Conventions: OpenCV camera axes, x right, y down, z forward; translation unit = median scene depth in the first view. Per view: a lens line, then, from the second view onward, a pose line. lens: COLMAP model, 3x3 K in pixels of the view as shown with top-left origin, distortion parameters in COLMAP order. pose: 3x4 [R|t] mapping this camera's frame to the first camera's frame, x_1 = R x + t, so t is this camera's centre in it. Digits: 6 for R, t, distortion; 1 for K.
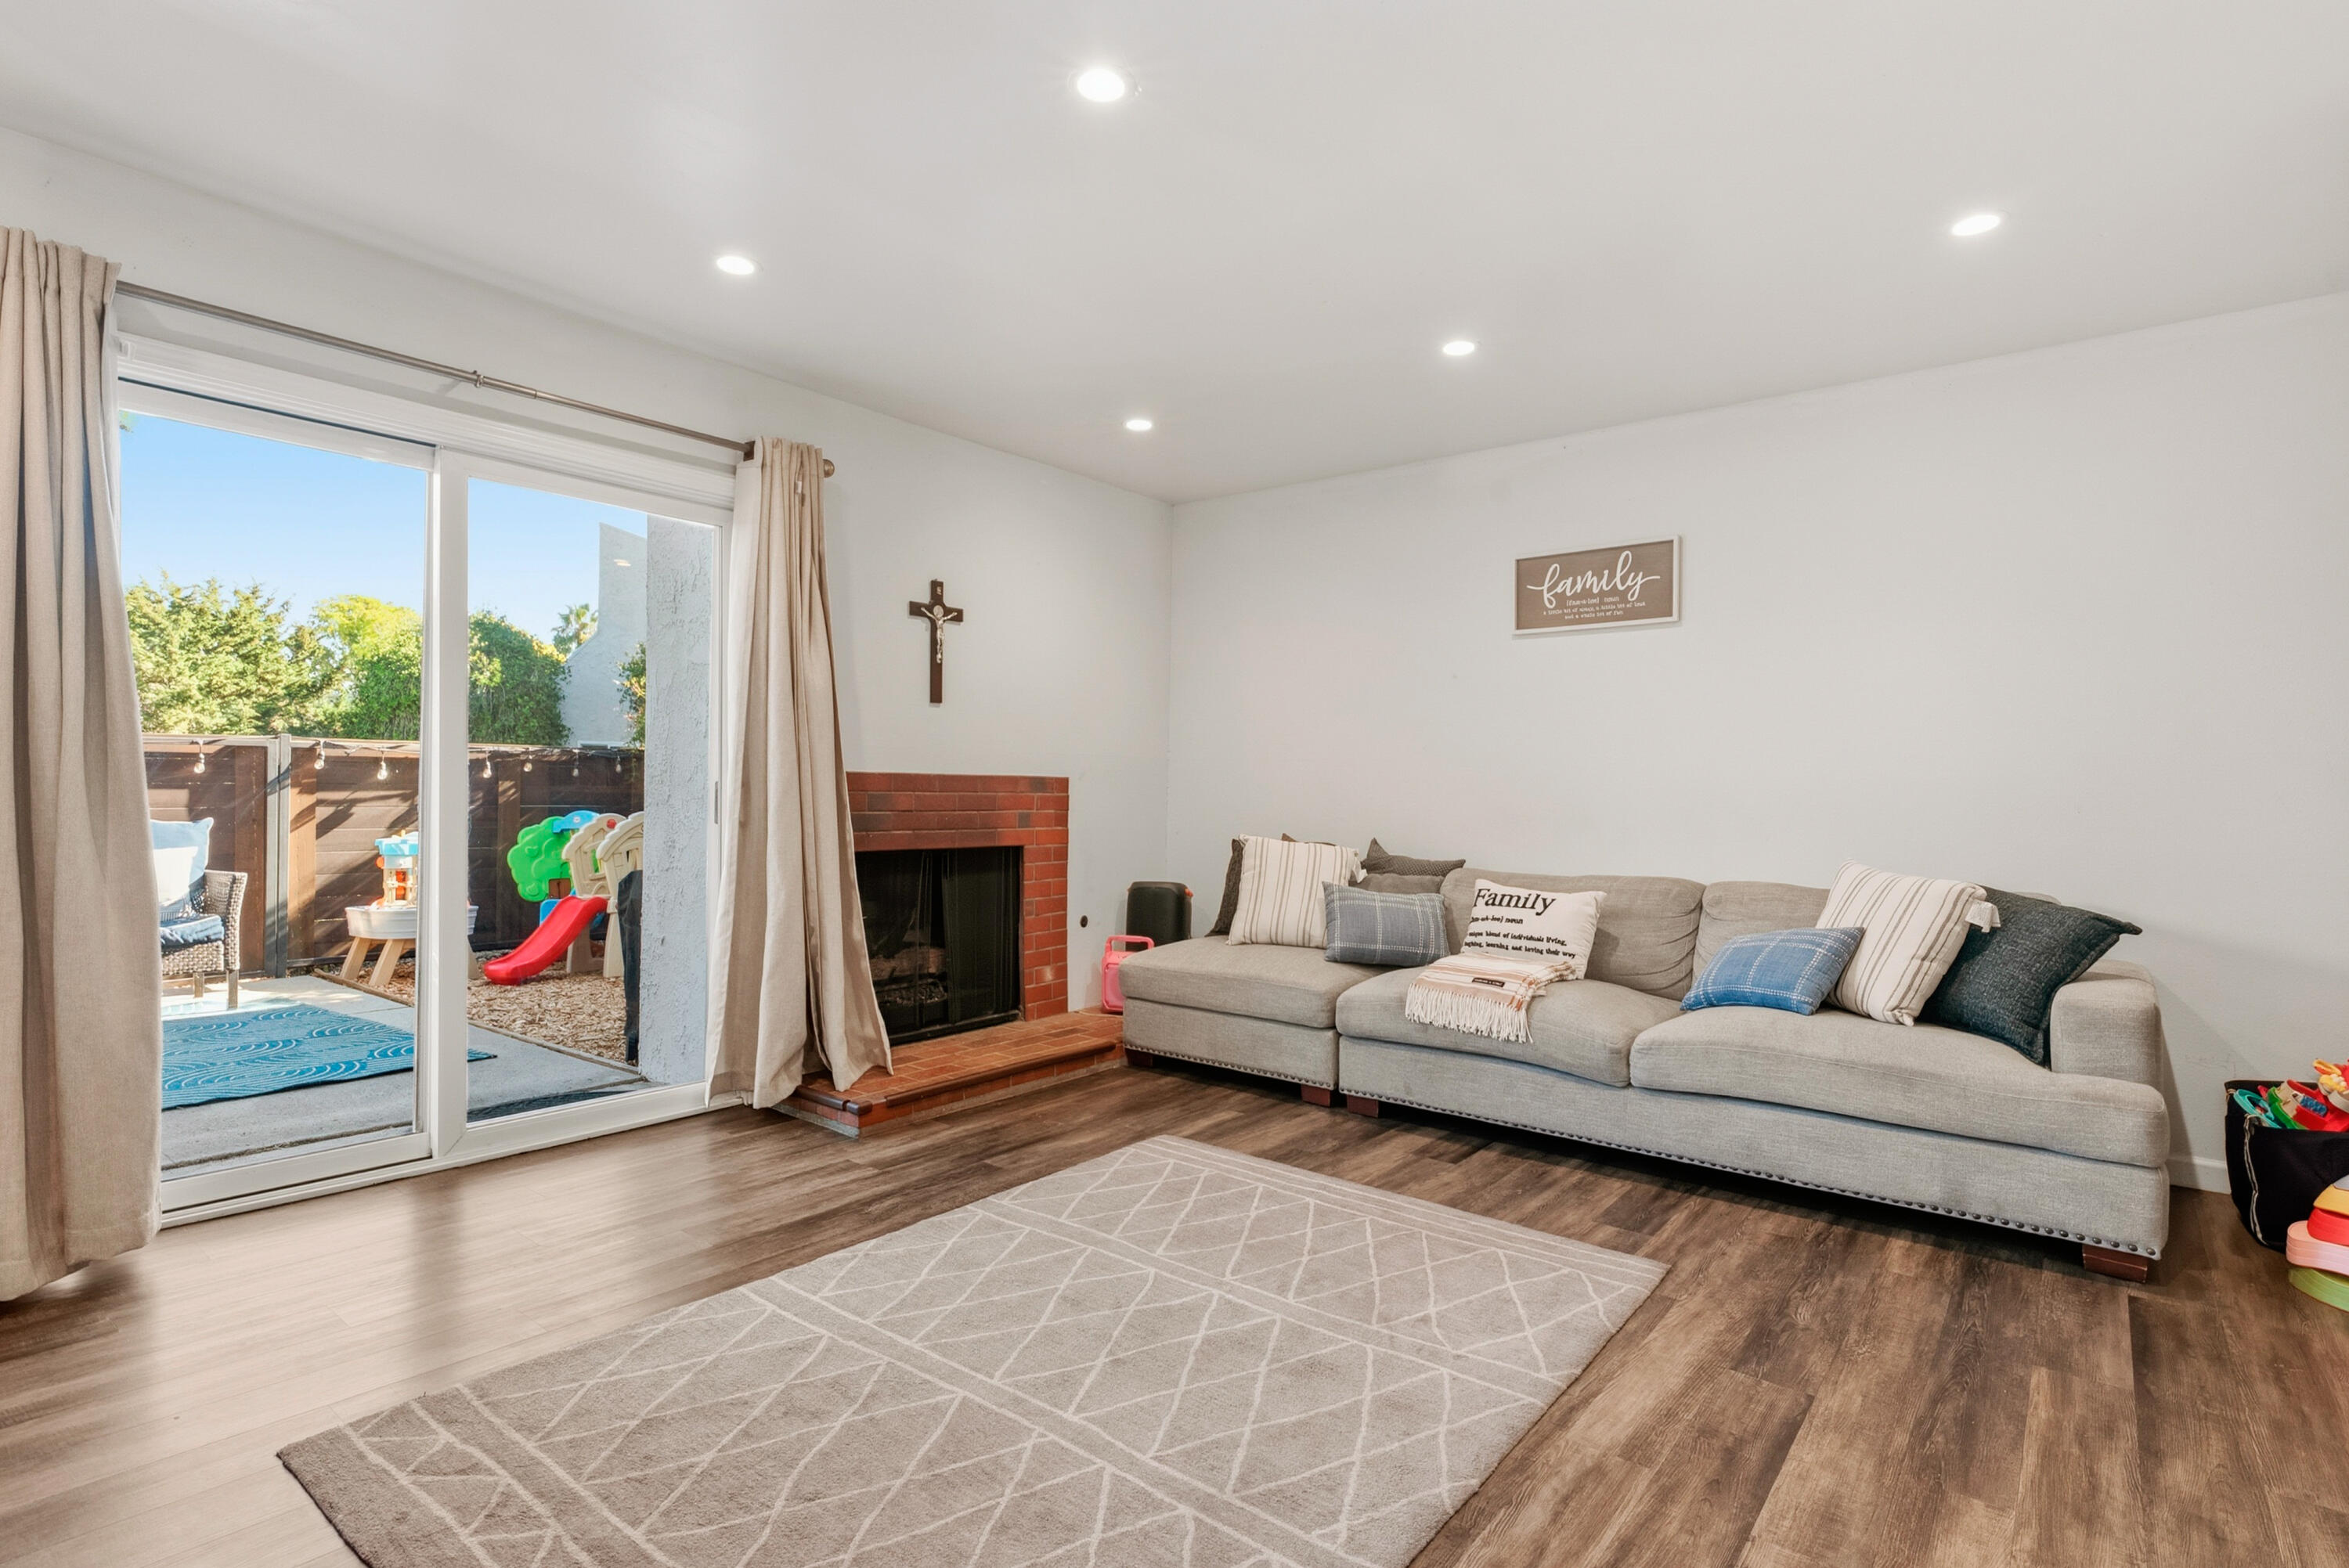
lens RADIAL K [[1149.1, 0, 1165.1], [0, 1149.1, 790.3], [0, 0, 1]] dist [0.000512, -0.000265]
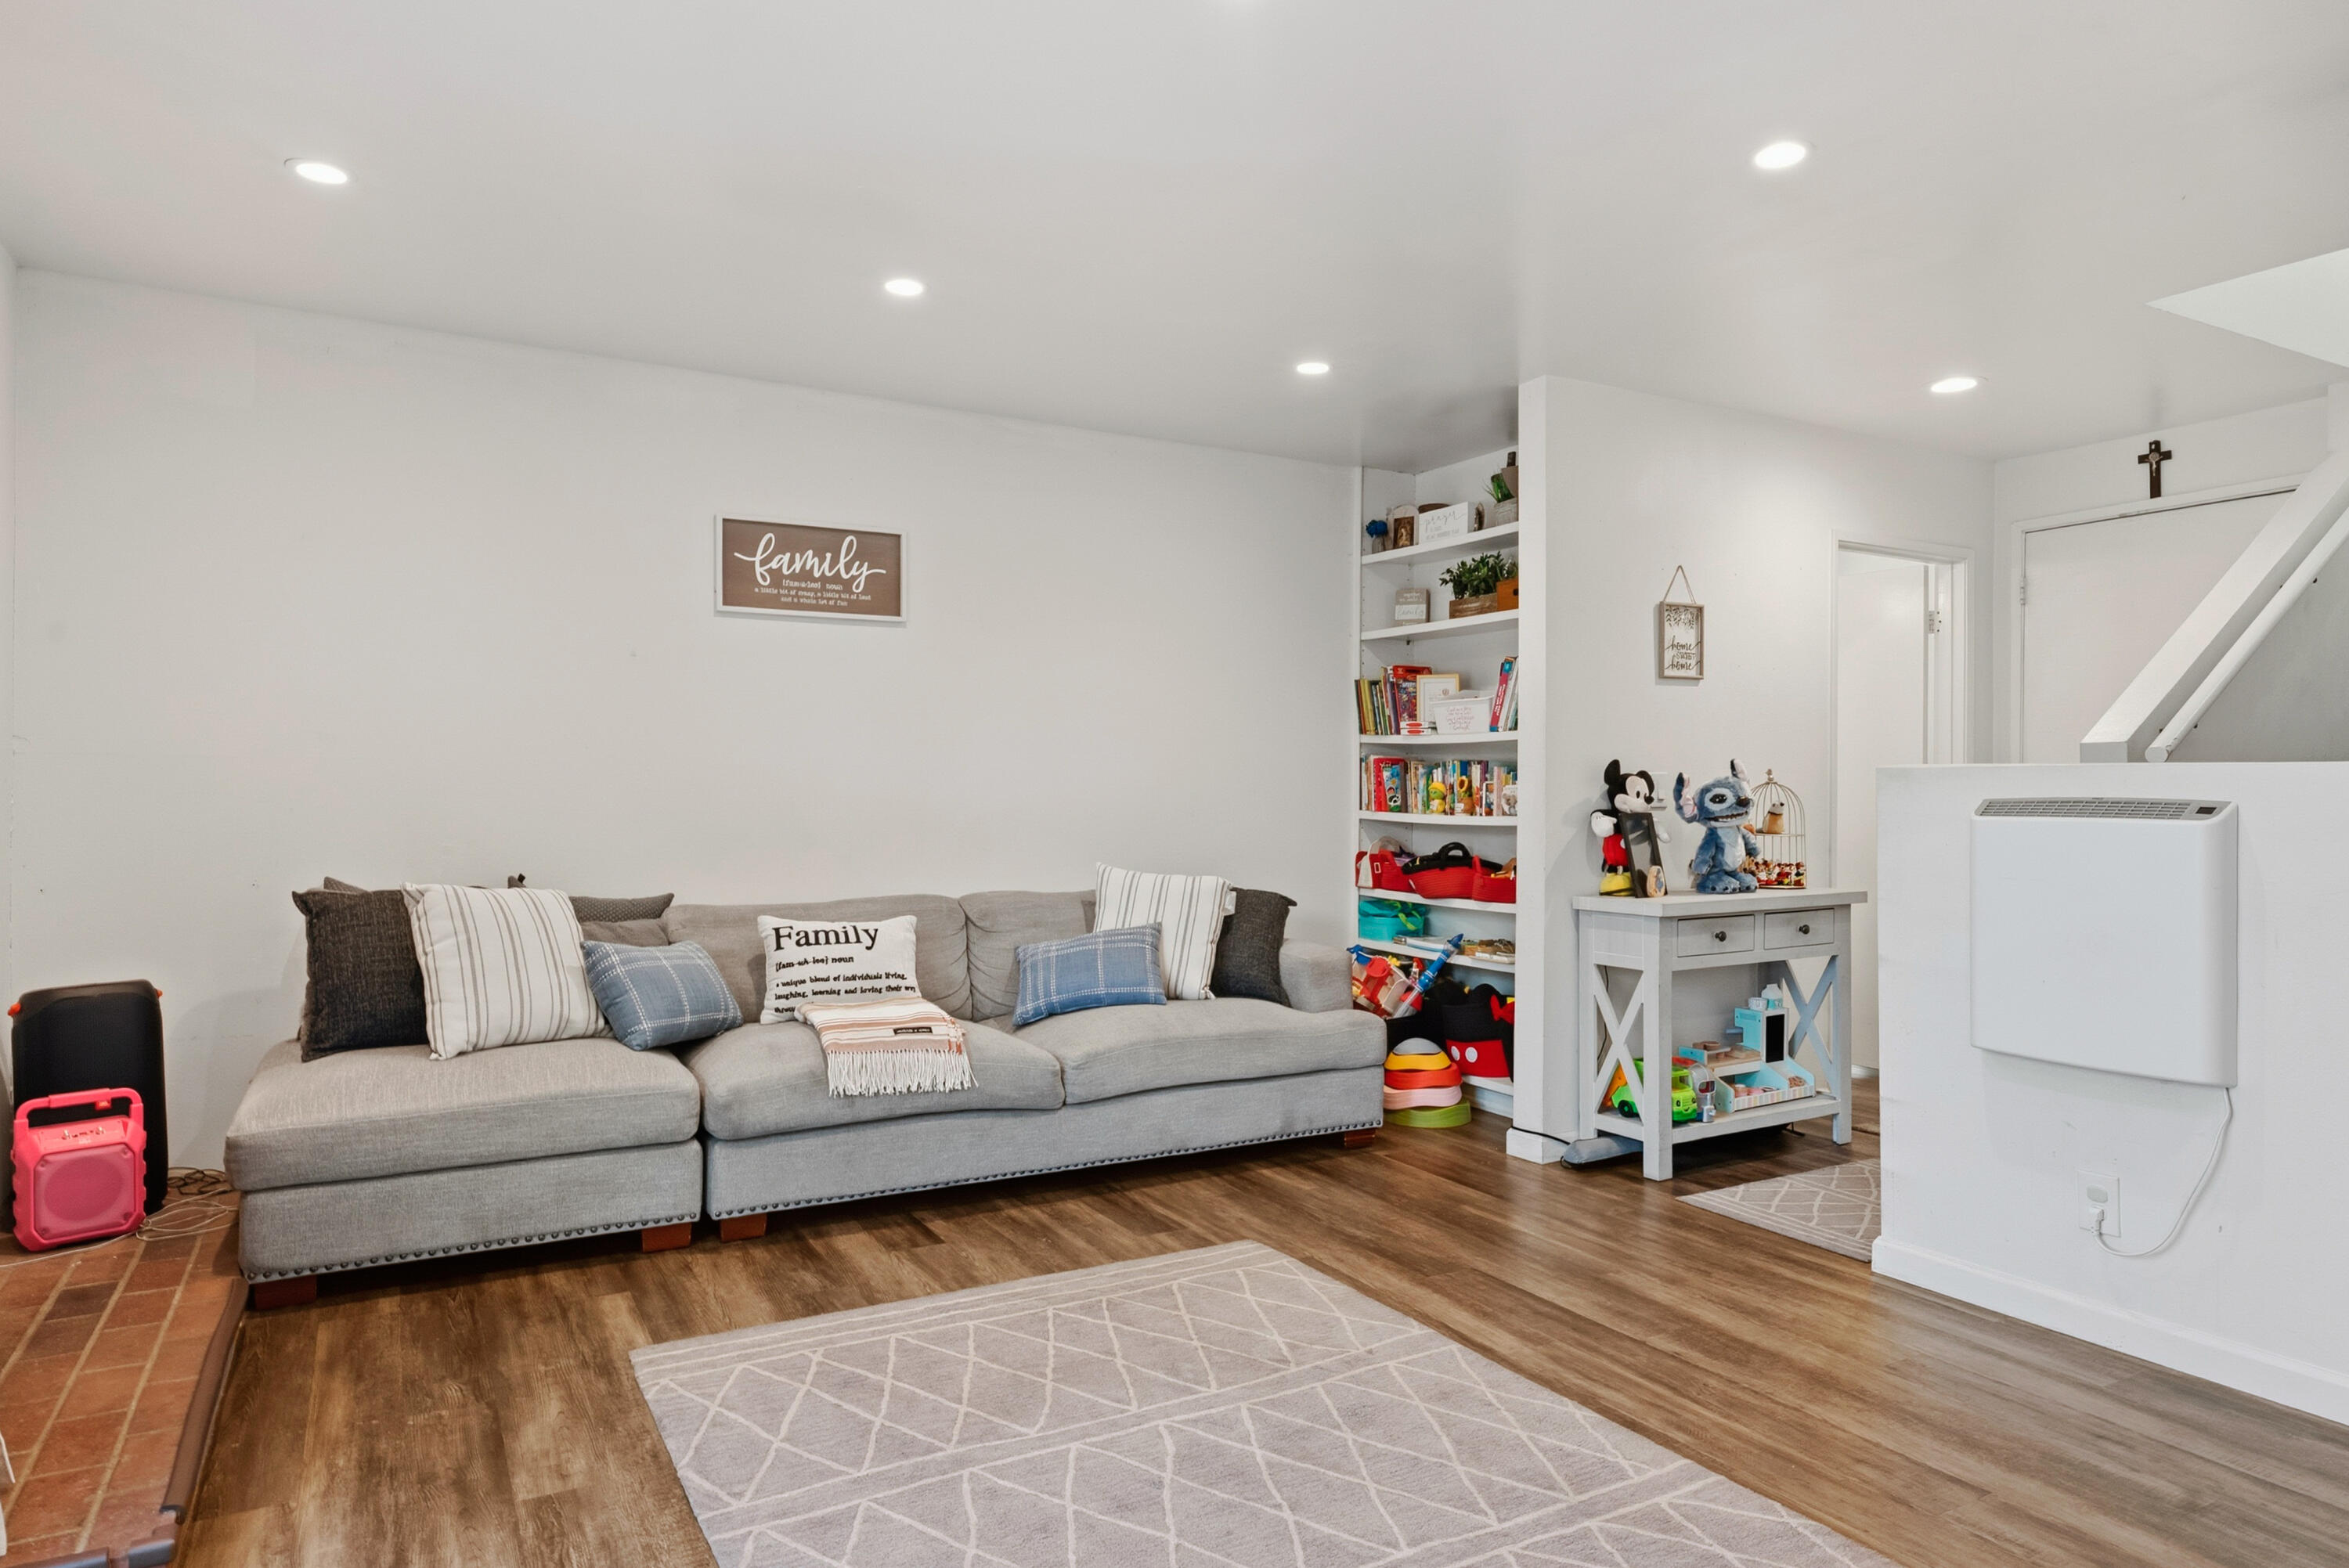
lens RADIAL K [[1405.6, 0, 1173.7], [0, 1405.6, 795.7], [0, 0, 1]] dist [0.005024, -0.000622]
pose [[0.364811, -0.015236, 0.930957, -0.662988], [-0.001153, 0.999858, 0.016815, -0.029858], [-0.931081, -0.007208, 0.364742, 0.451804]]
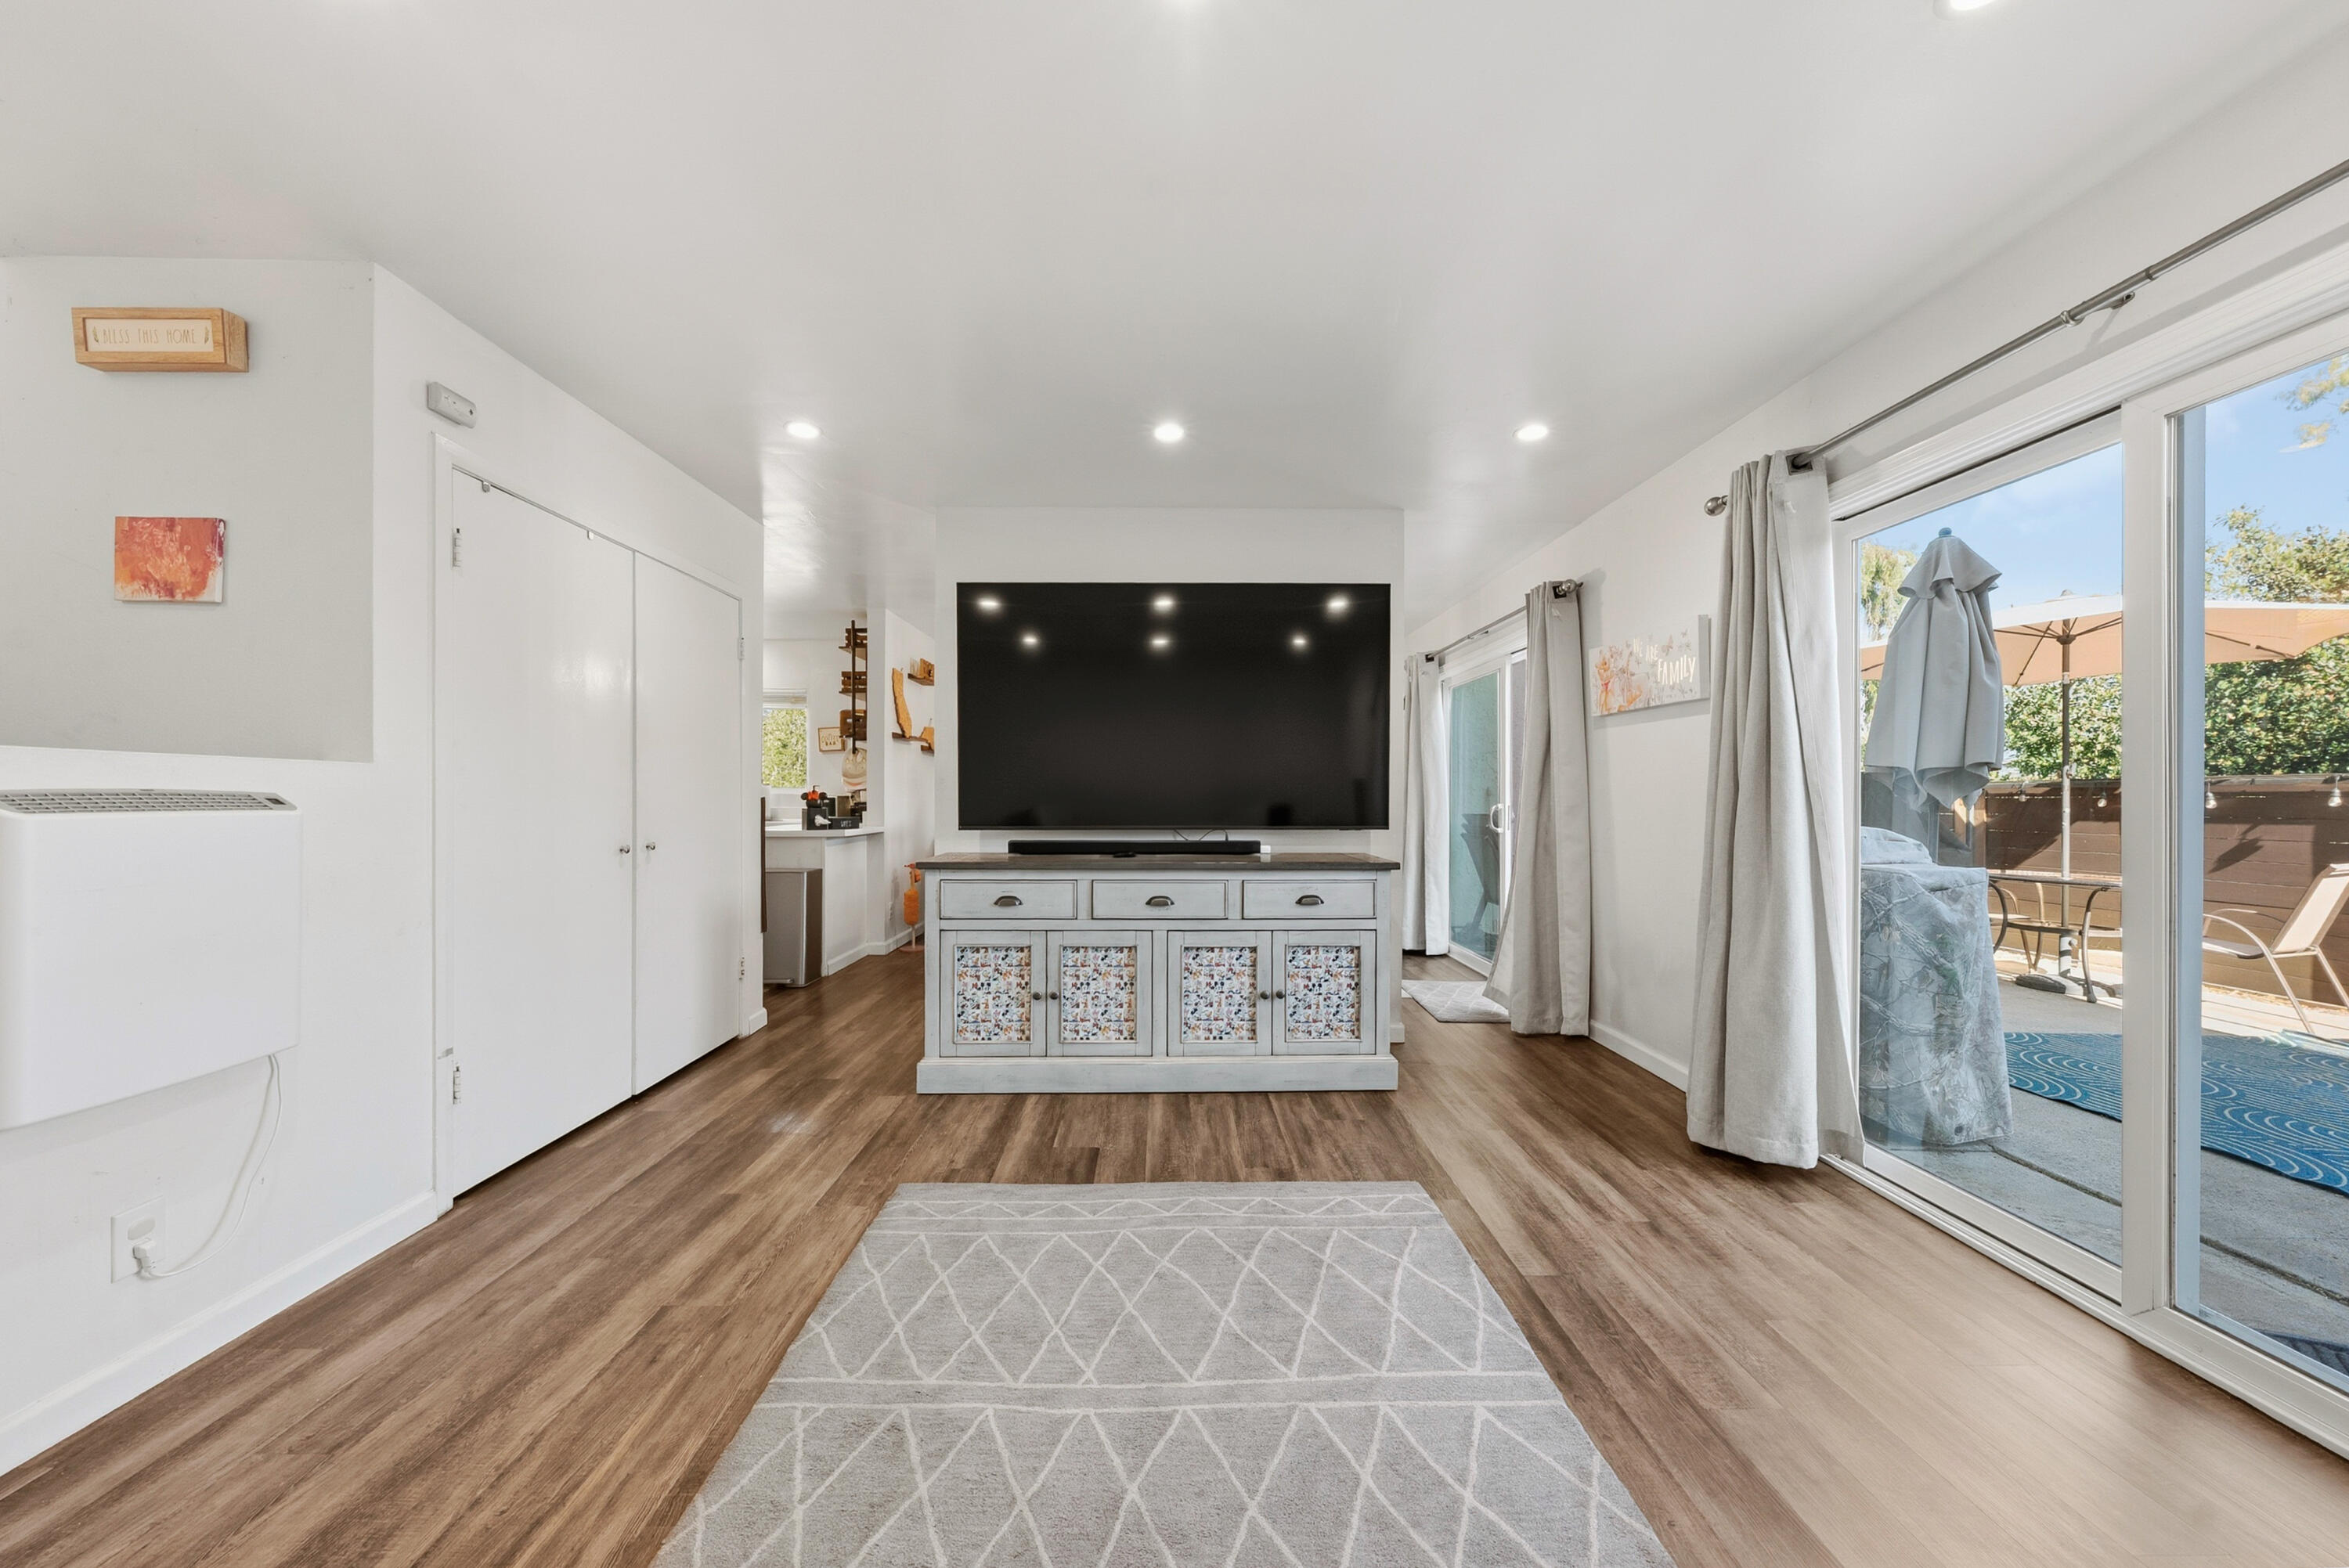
lens RADIAL K [[808.8, 0, 1157.1], [0, 808.8, 795.5], [0, 0, 1]] dist [-0.001728, -0.000651]
pose [[-0.776486, -0.021164, -0.629779, 0.205165], [-0.010688, 0.999734, -0.020419, -0.007671], [0.630044, -0.009125, -0.776506, 0.948353]]
